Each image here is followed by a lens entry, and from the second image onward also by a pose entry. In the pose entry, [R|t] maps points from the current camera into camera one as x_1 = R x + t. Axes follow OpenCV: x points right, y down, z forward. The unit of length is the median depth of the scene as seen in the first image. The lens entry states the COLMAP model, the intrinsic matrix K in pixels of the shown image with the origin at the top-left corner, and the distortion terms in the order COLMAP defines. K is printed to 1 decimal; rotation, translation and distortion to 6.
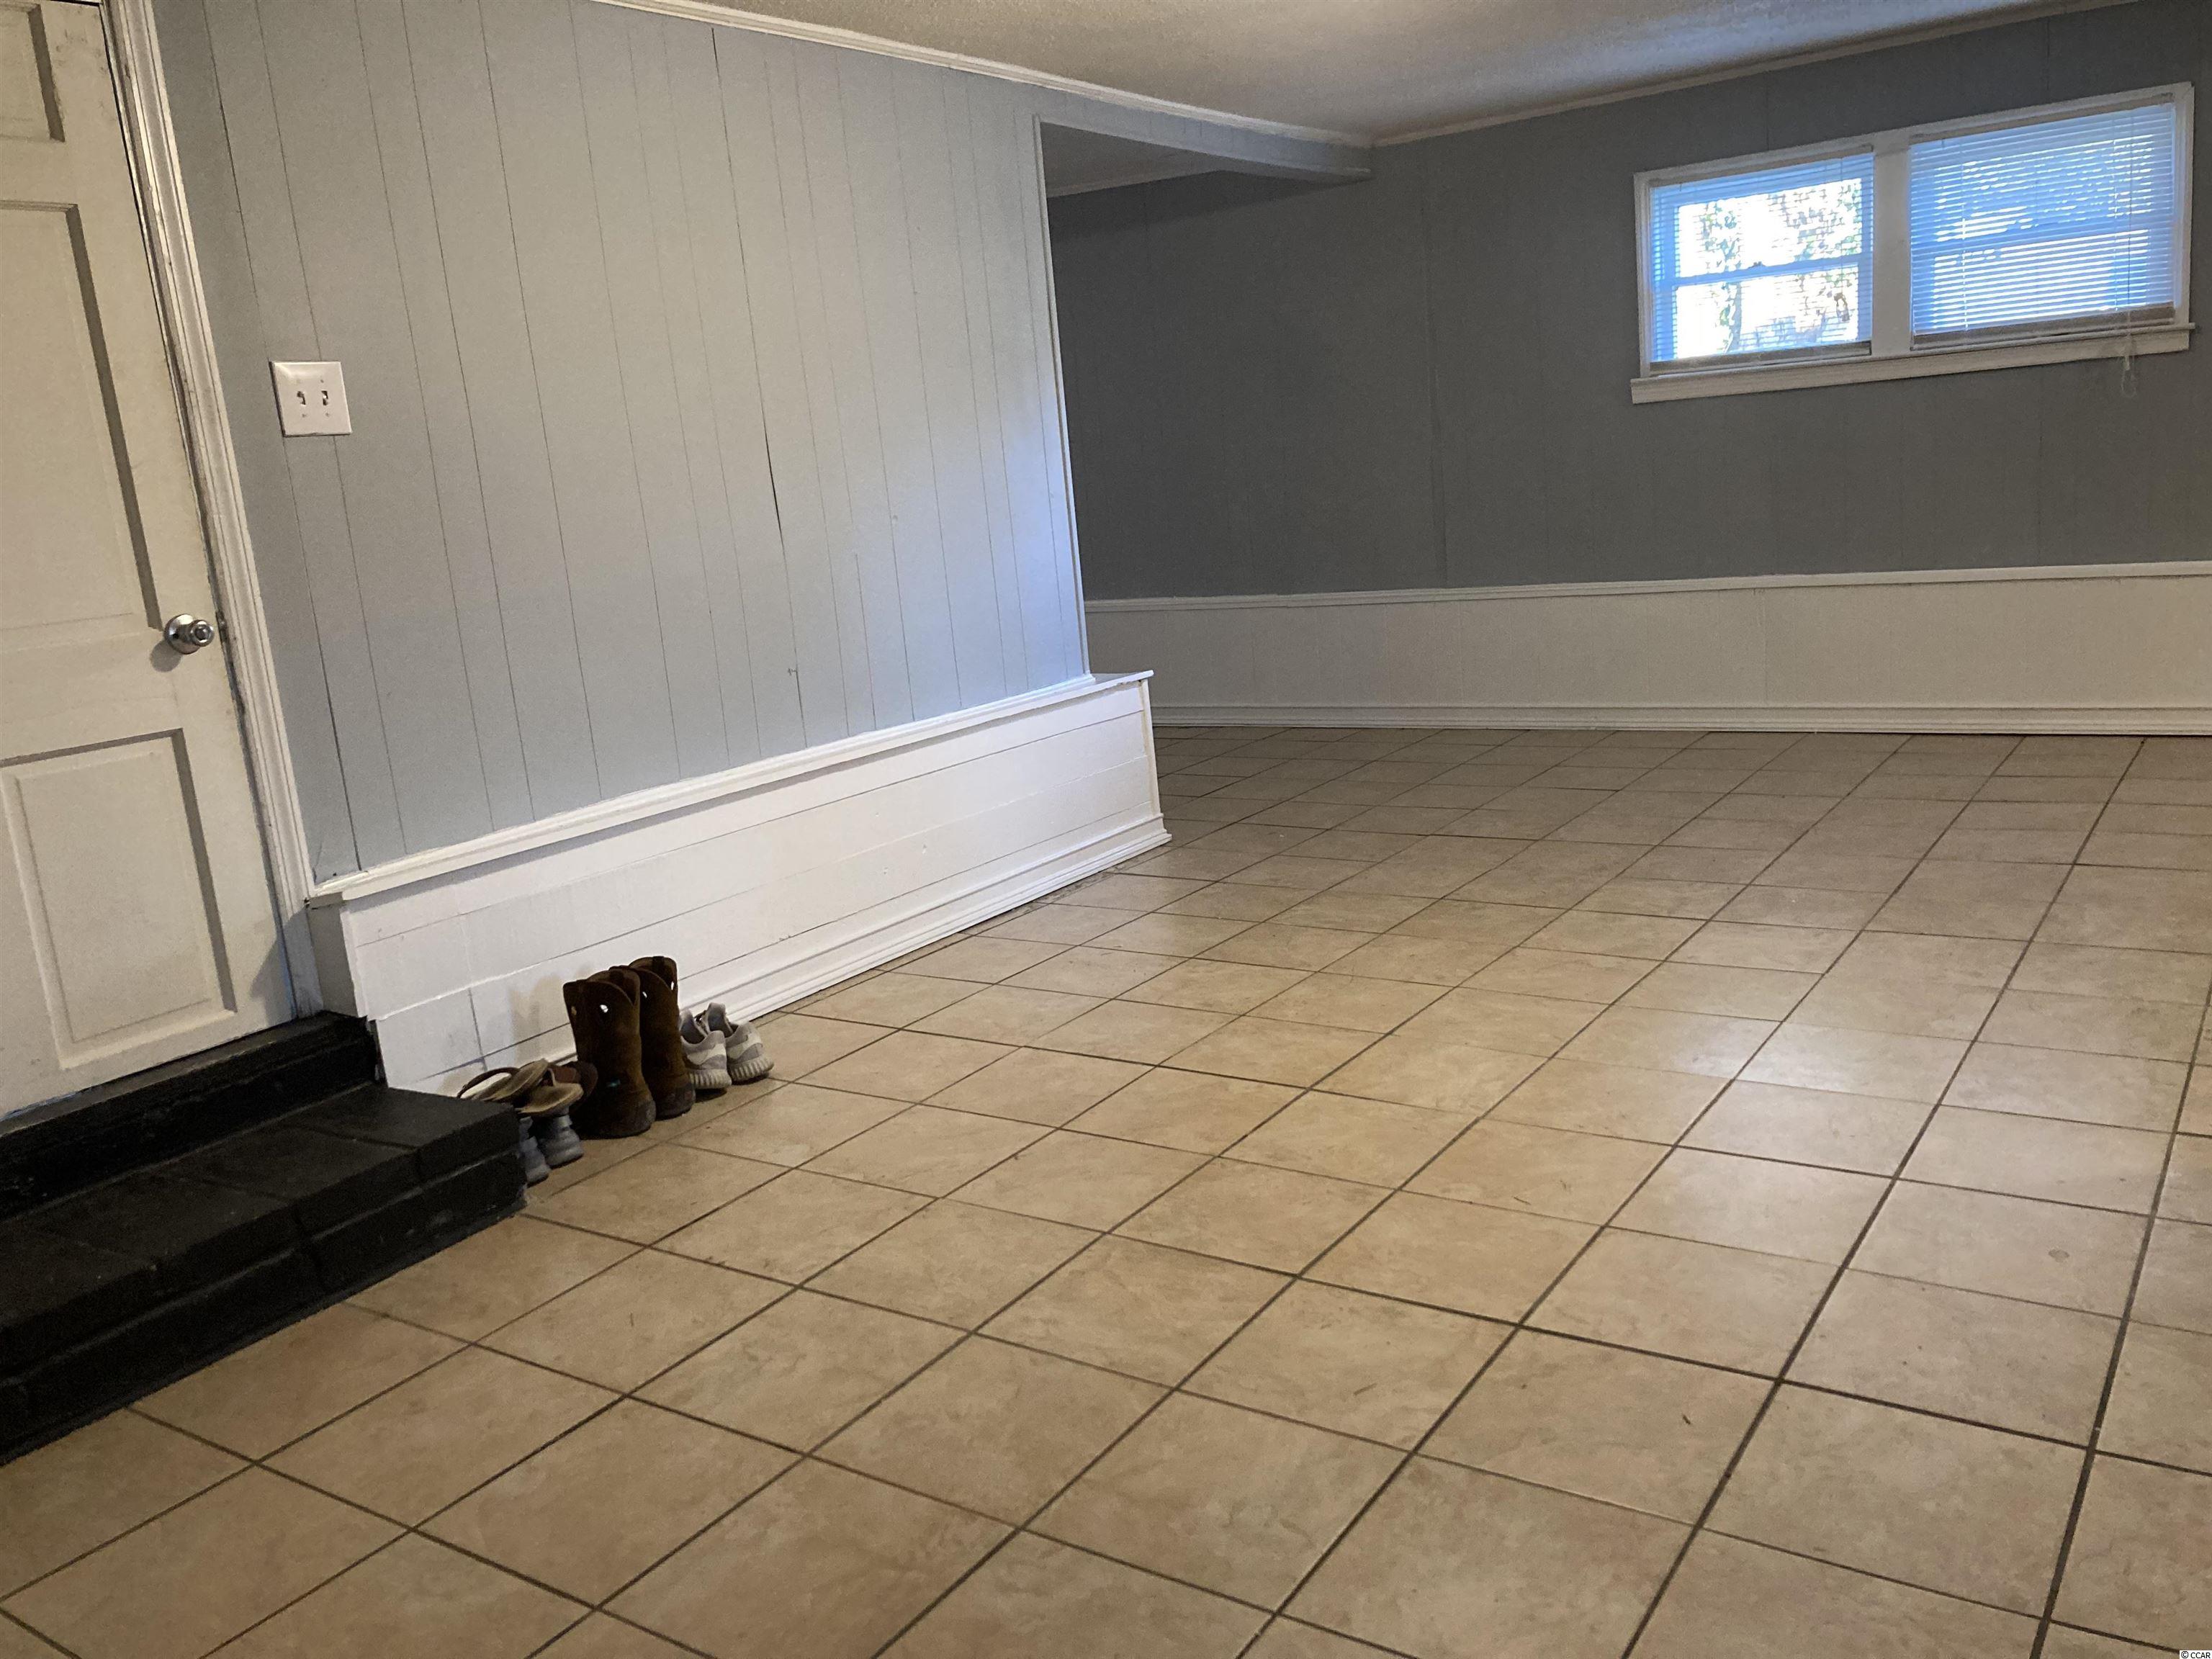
lens RADIAL K [[1831.8, 0, 1097.1], [0, 1831.8, 830.8], [0, 0, 1]] dist [0.006751, -0.015152]
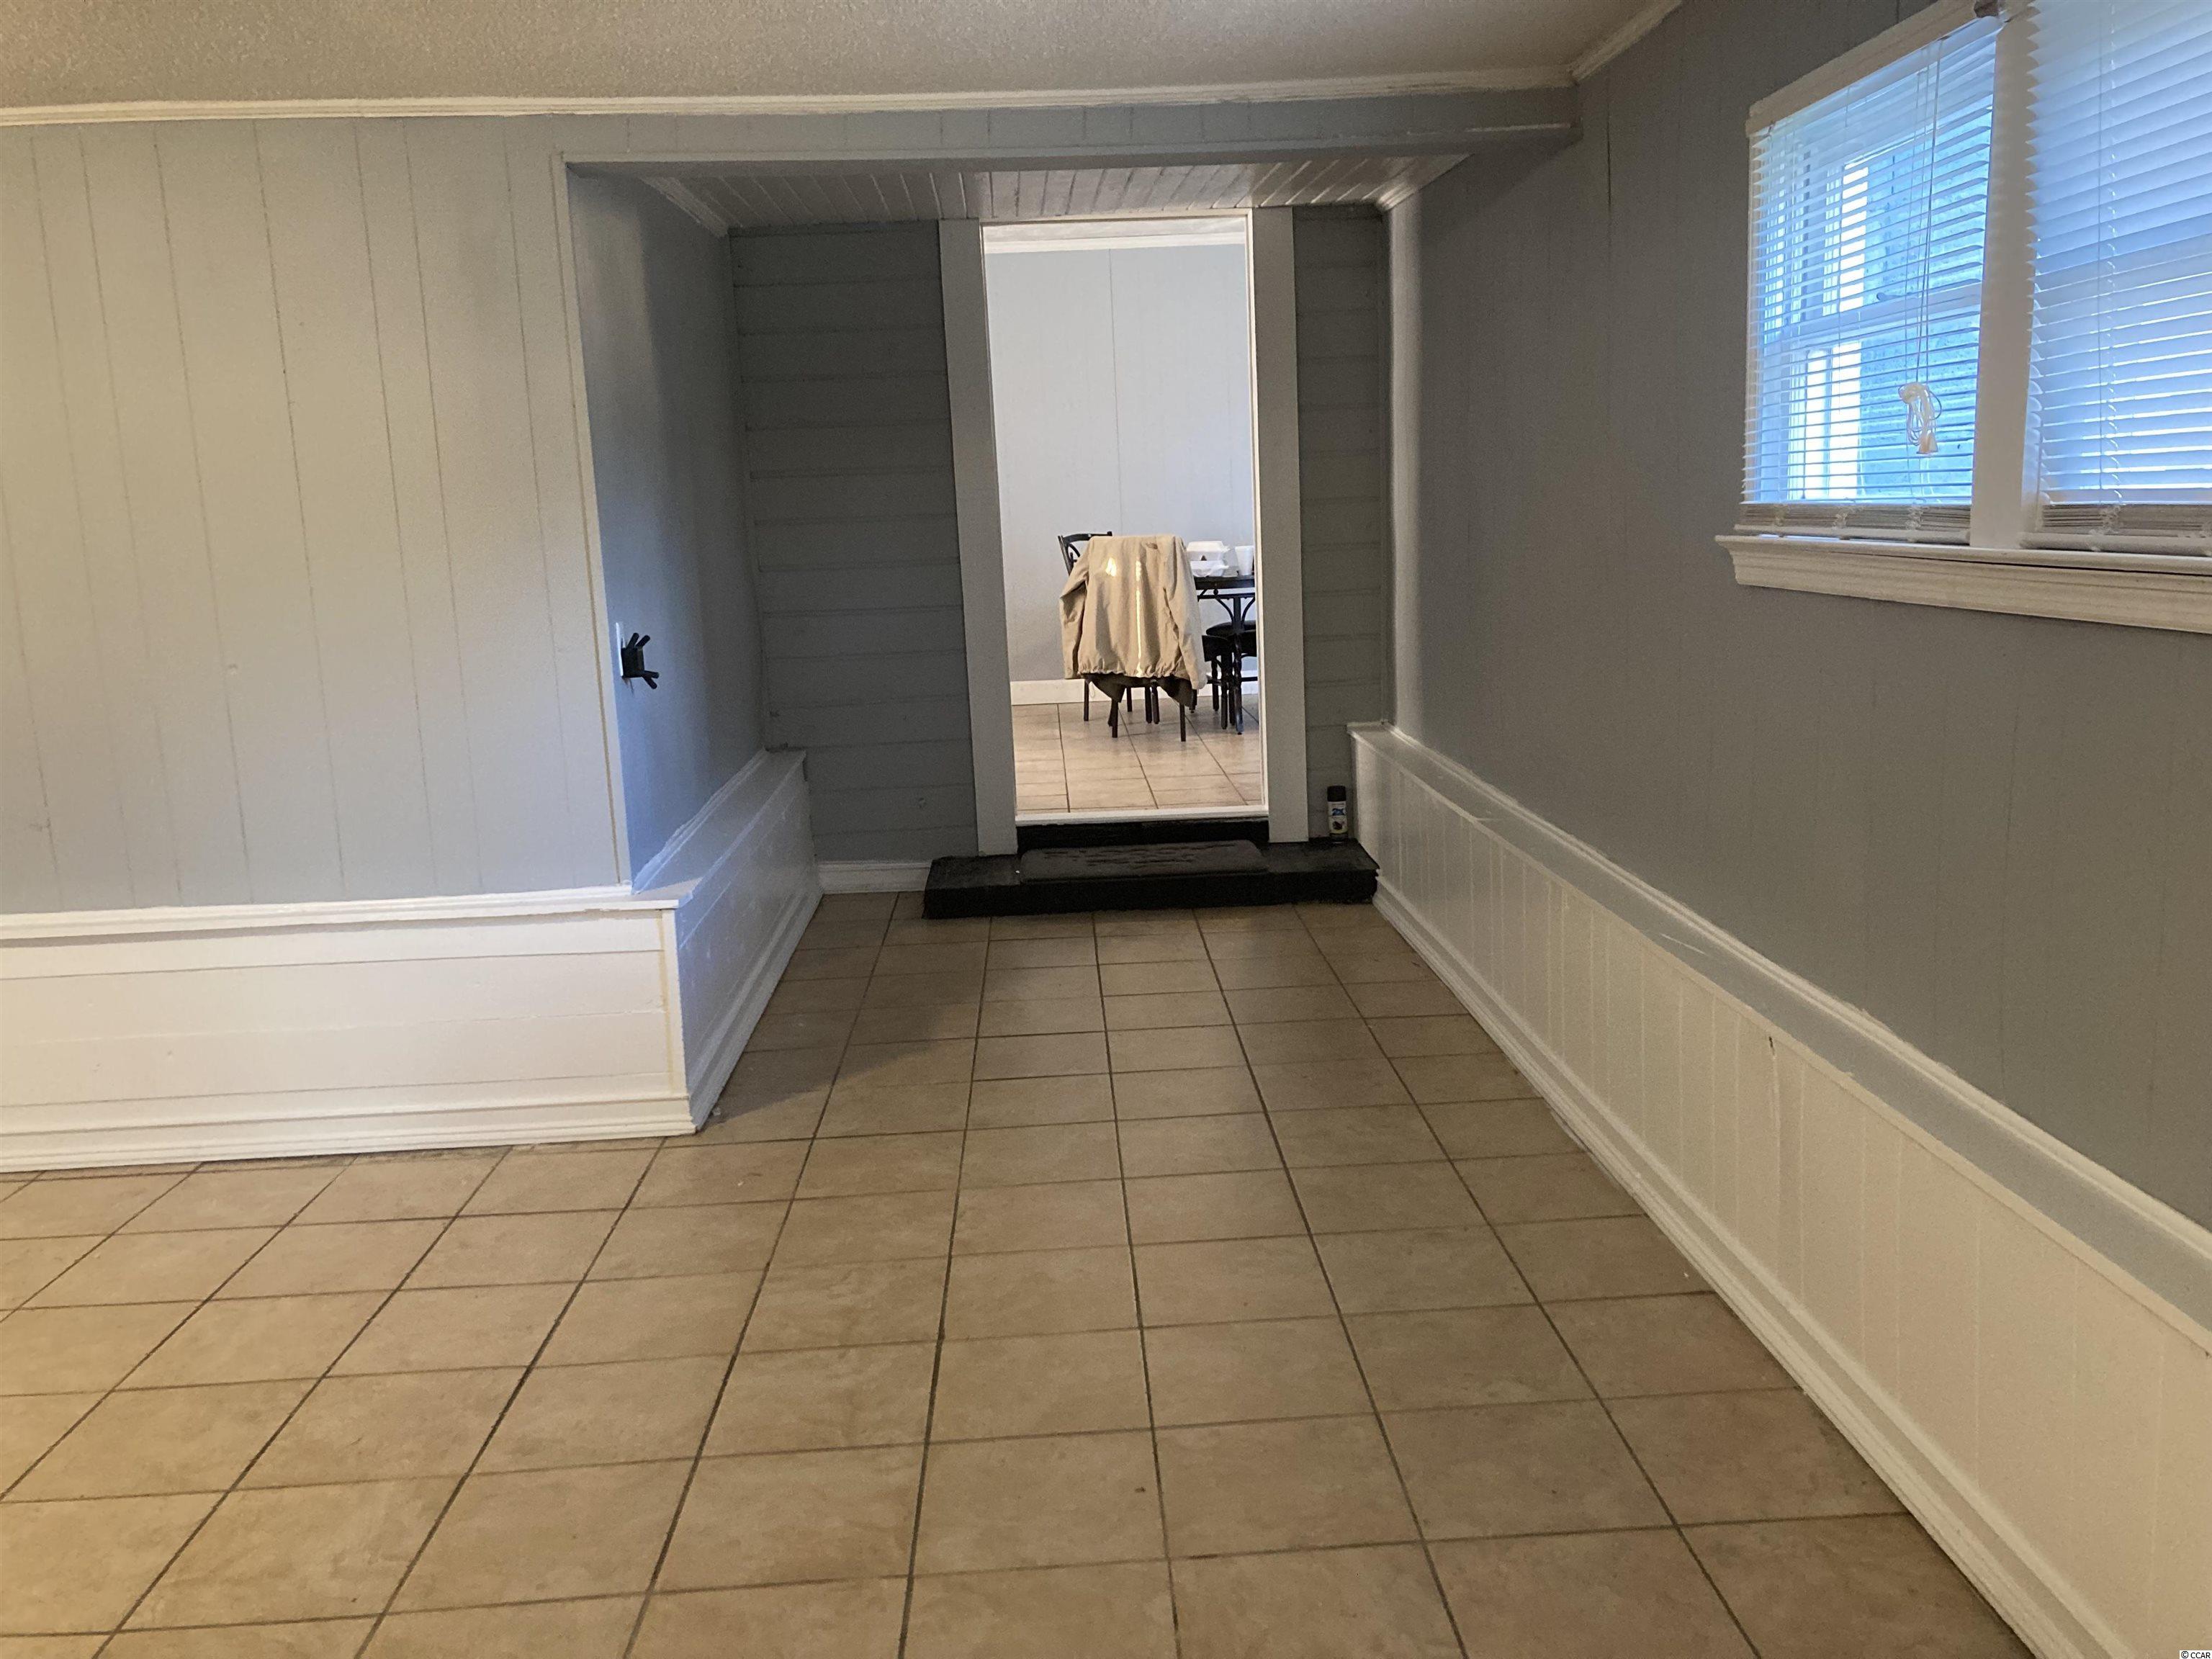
lens RADIAL K [[1831.8, 0, 1129.7], [0, 1831.8, 780.9], [0, 0, 1]] dist [0.006751, -0.015152]
pose [[0.611015, 0.190040, -0.768470, 0.691615], [-0.181539, 0.978524, 0.097644, -0.238468], [0.770523, 0.079845, 0.632392, 0.680510]]
